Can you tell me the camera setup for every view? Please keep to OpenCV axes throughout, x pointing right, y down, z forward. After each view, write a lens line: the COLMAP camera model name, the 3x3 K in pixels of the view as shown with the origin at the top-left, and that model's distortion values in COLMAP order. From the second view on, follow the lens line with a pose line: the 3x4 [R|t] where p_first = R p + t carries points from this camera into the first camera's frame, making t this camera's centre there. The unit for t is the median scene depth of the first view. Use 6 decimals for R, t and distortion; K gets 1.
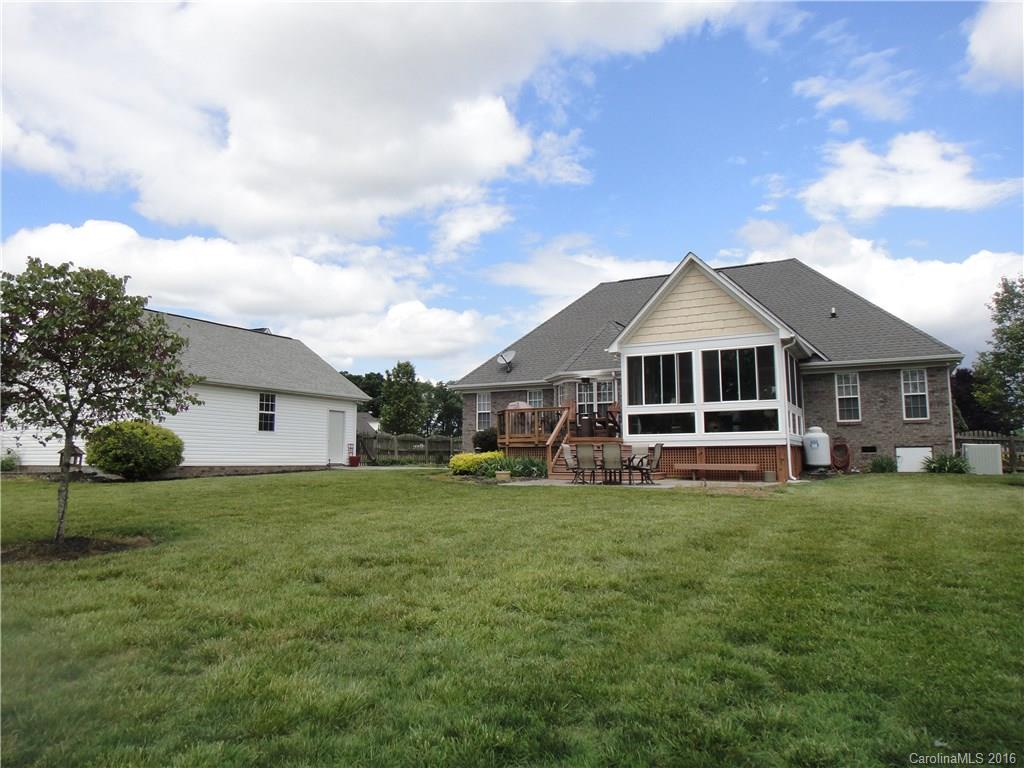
lens RADIAL K [[733.5, 0, 512.0], [0, 733.5, 384.0], [0, 0, 1]] dist [0.021084, -0.002924]
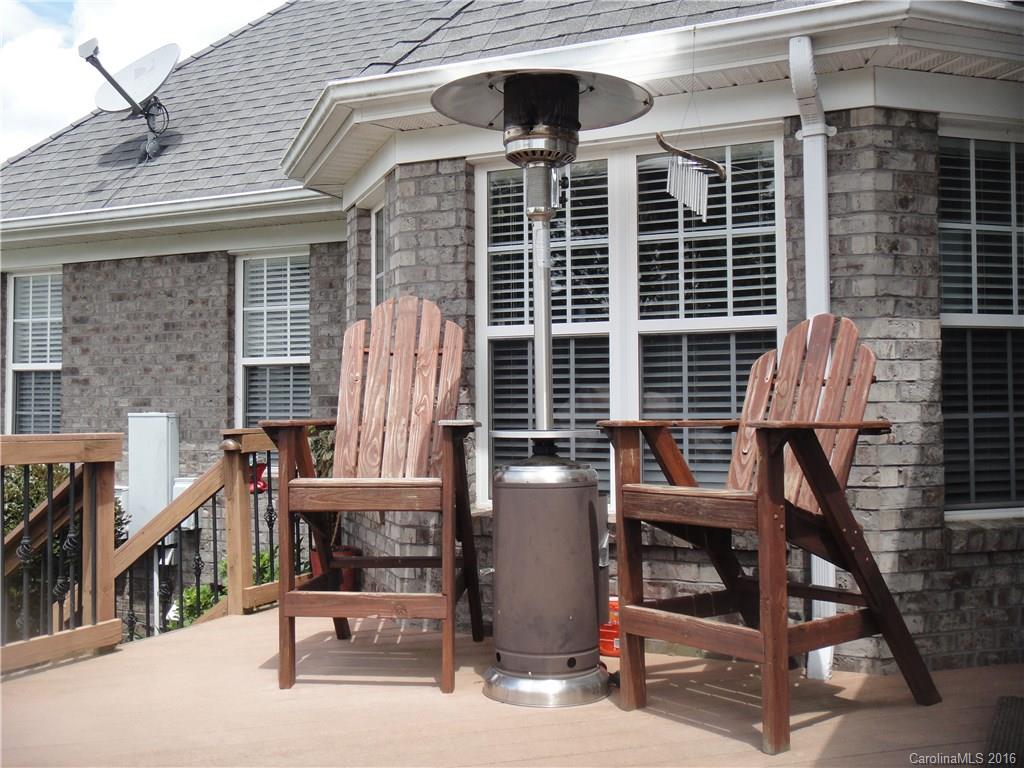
lens RADIAL K [[1128.0, 0, 512.0], [0, 1128.0, 384.0], [0, 0, 1]] dist [-0.002488, 0.000868]
pose [[0.997716, 0.000060, 0.067543, 0.094851], [-0.005653, 0.996565, 0.082618, 0.022744], [-0.067306, -0.082811, 0.994290, 0.937216]]
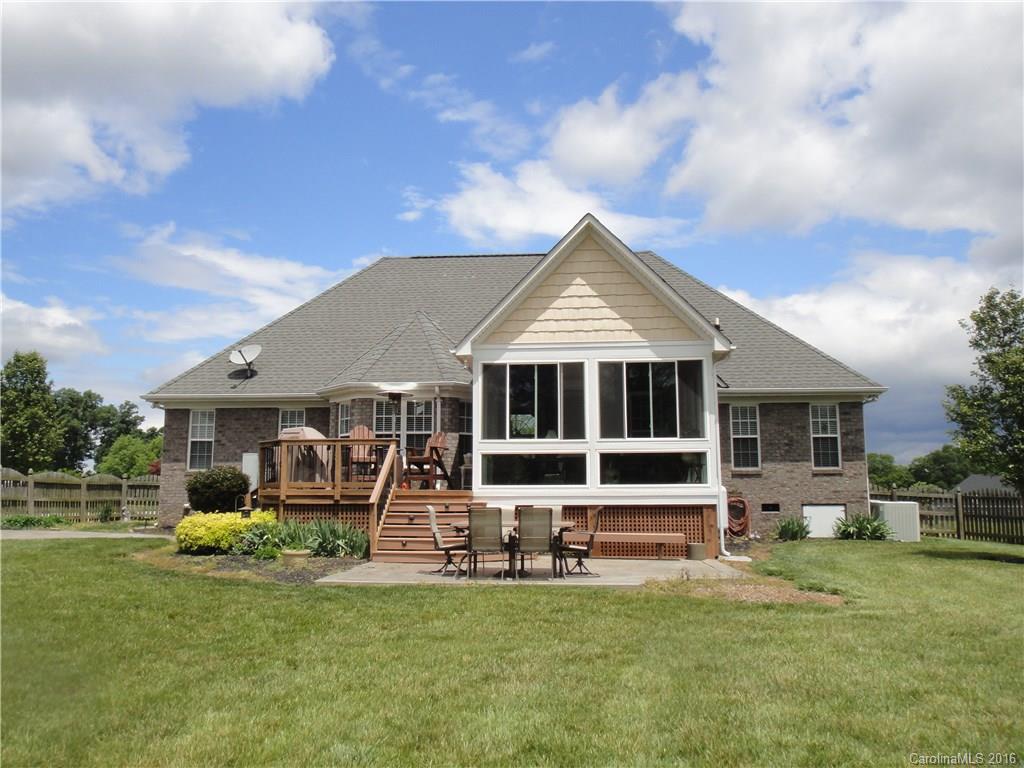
lens RADIAL K [[890.0, 0, 512.0], [0, 890.0, 384.0], [0, 0, 1]] dist [0.012556, -0.008082]
pose [[0.919087, 0.055166, 0.390174, -0.124163], [-0.045438, 0.998384, -0.034127, 0.006027], [-0.391427, 0.013637, 0.920108, 0.273255]]
